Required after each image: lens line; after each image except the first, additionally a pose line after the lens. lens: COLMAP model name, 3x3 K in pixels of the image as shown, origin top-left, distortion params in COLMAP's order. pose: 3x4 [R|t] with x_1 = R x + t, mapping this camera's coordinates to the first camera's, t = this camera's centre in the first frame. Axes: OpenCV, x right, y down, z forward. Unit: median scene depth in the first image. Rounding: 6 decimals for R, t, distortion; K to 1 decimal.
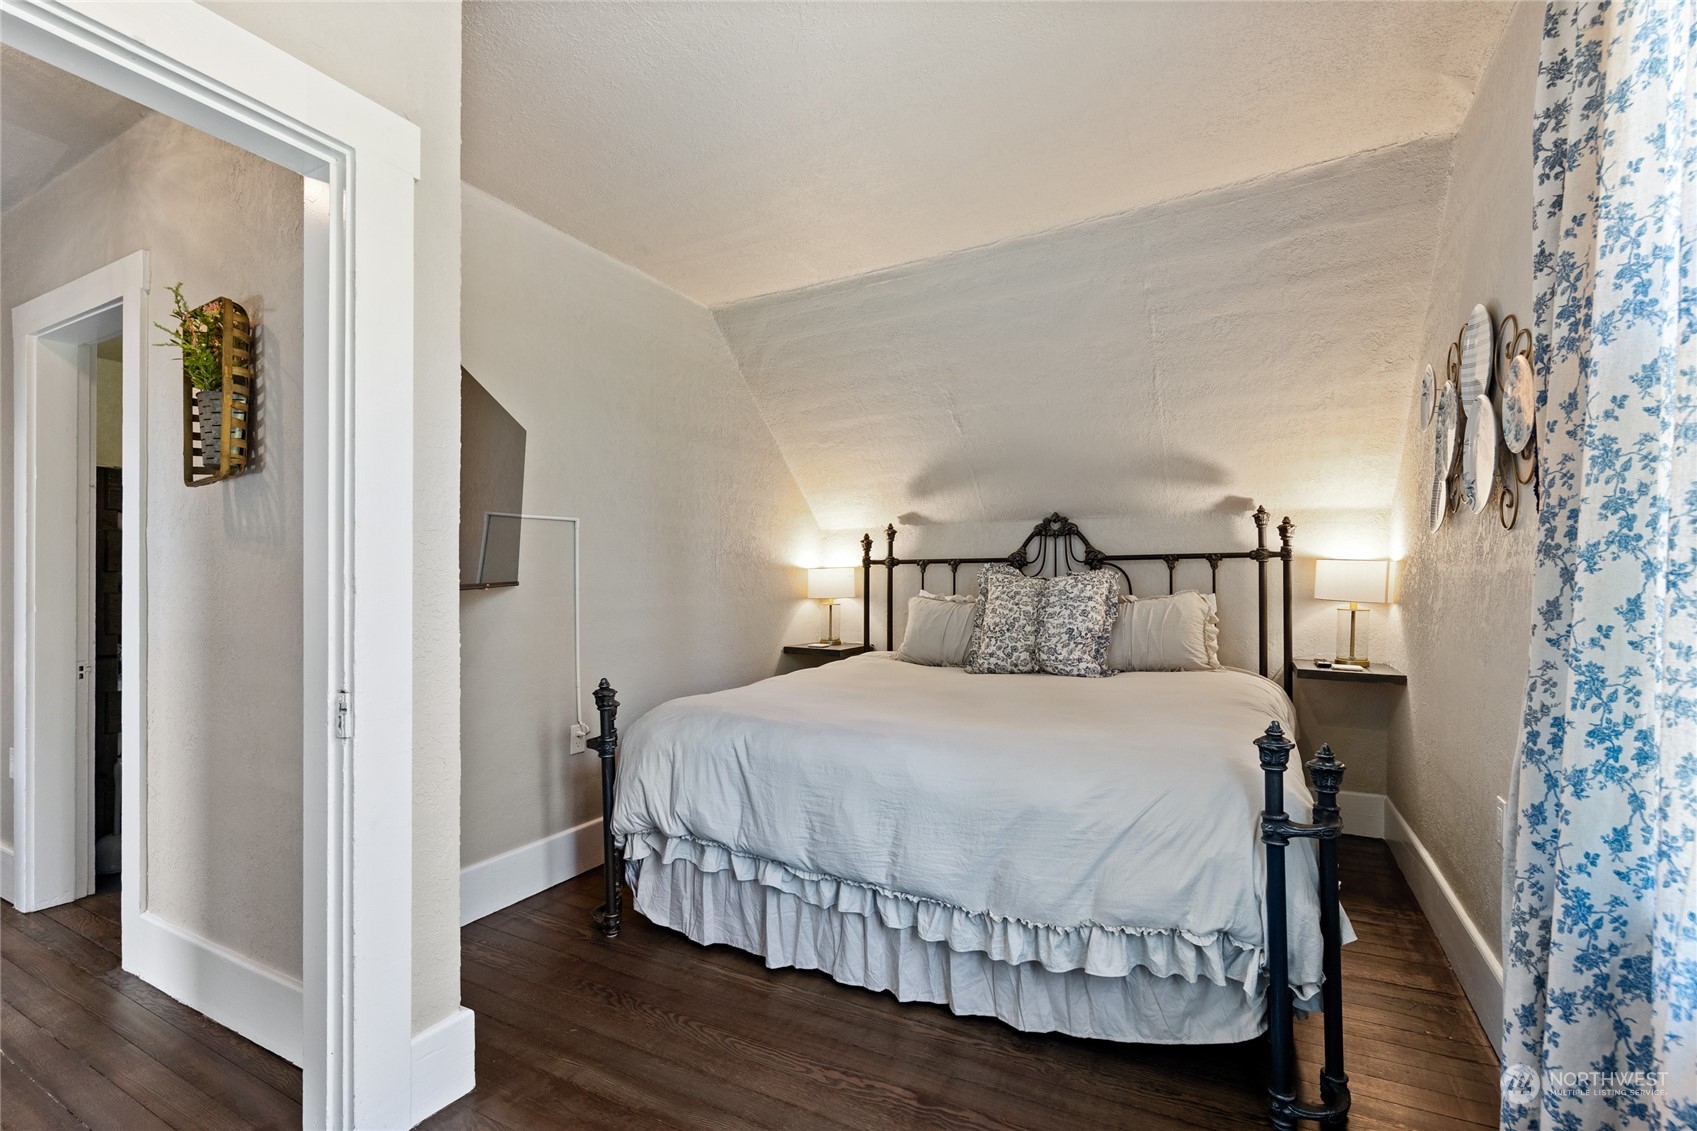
lens RADIAL K [[744.3, 0, 853.5], [0, 744.3, 586.0], [0, 0, 1]] dist [0.000693, 0.000010]
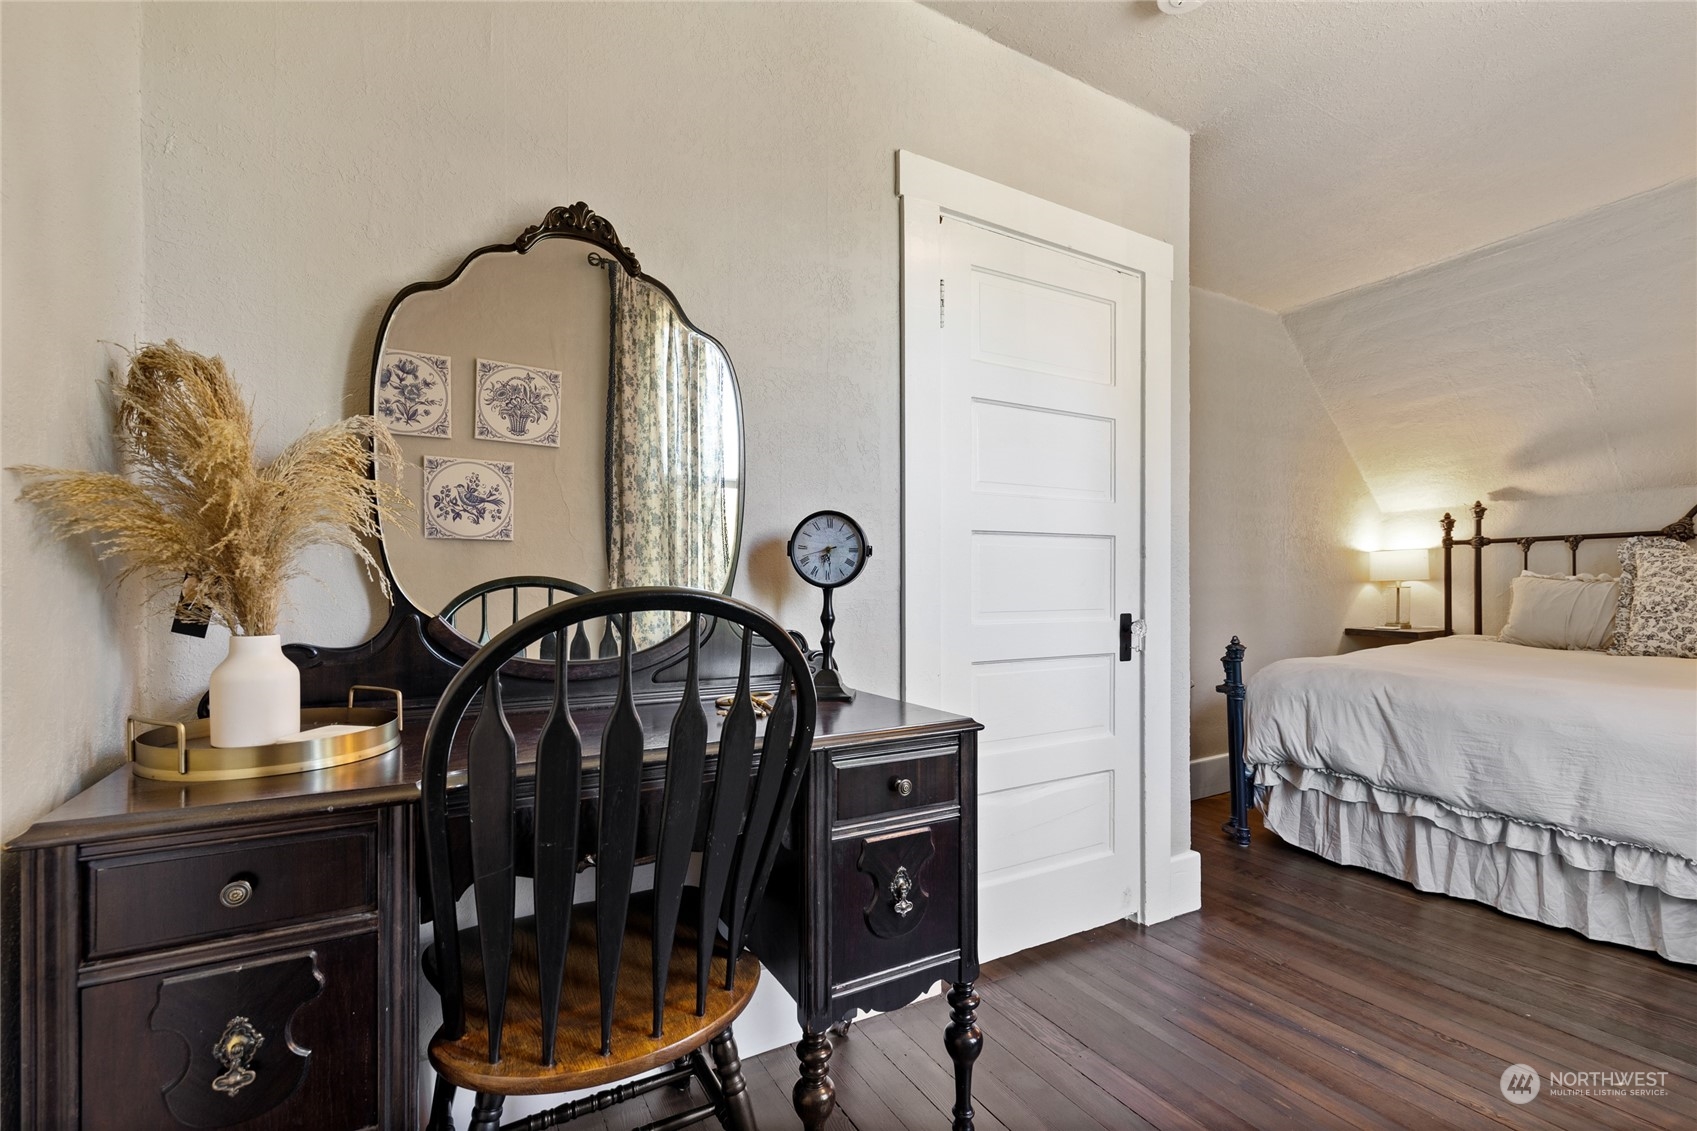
lens RADIAL K [[744.3, 0, 853.5], [0, 744.3, 586.0], [0, 0, 1]] dist [0.000693, 0.000010]
pose [[0.849035, -0.005625, -0.528307, -0.229995], [0.003784, 0.999982, -0.004566, 0.046456], [0.528324, 0.001878, 0.849041, -0.401621]]
